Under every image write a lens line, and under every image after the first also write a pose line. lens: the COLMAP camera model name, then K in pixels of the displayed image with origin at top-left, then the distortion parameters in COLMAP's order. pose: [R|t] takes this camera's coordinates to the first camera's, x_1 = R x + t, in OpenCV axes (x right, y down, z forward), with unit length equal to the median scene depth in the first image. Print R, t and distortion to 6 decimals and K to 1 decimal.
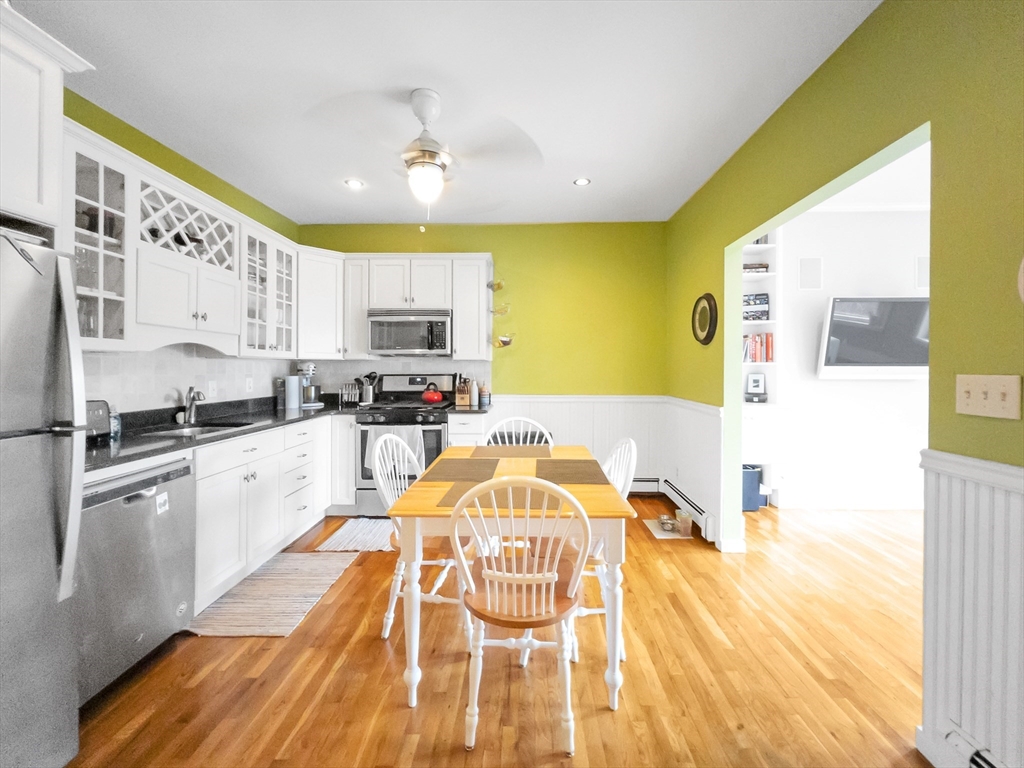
lens RADIAL K [[418.9, 0, 524.6], [0, 418.9, 368.4], [0, 0, 1]] dist [0.000663, 0.000232]
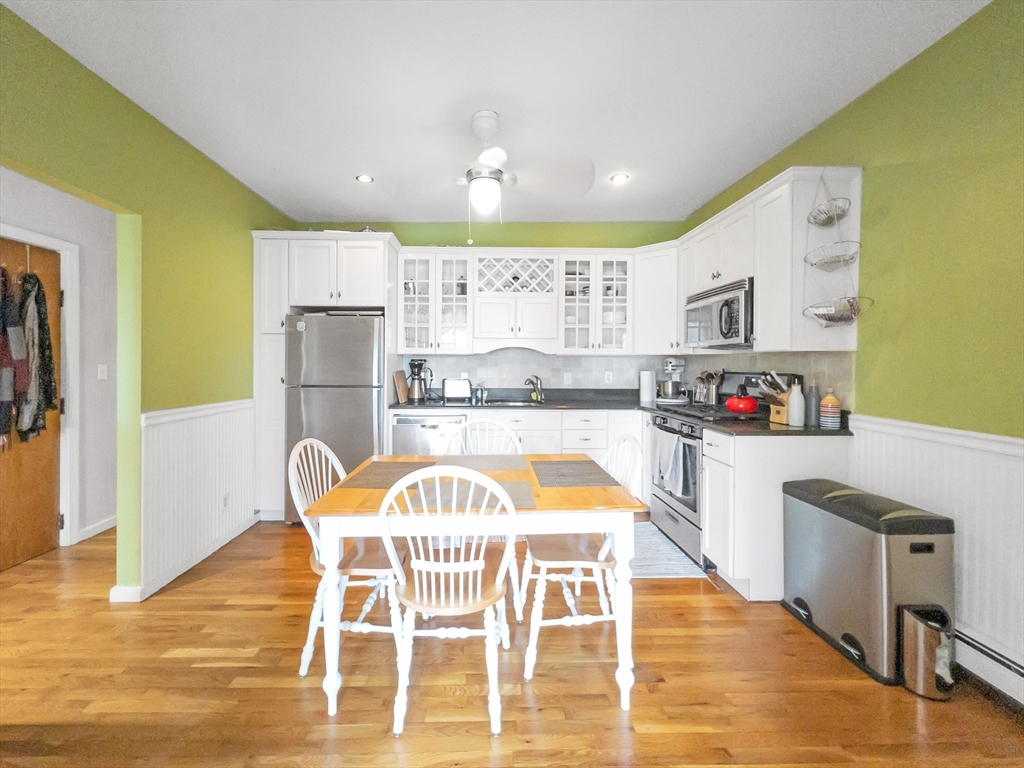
lens RADIAL K [[409.4, 0, 491.1], [0, 409.4, 363.2], [0, 0, 1]] dist [-0.001505, -0.000181]
pose [[0.024136, 0.001671, -0.999707, 0.484662], [-0.001712, 0.999997, 0.001631, -0.002466], [0.999707, 0.001672, 0.024139, 0.594524]]
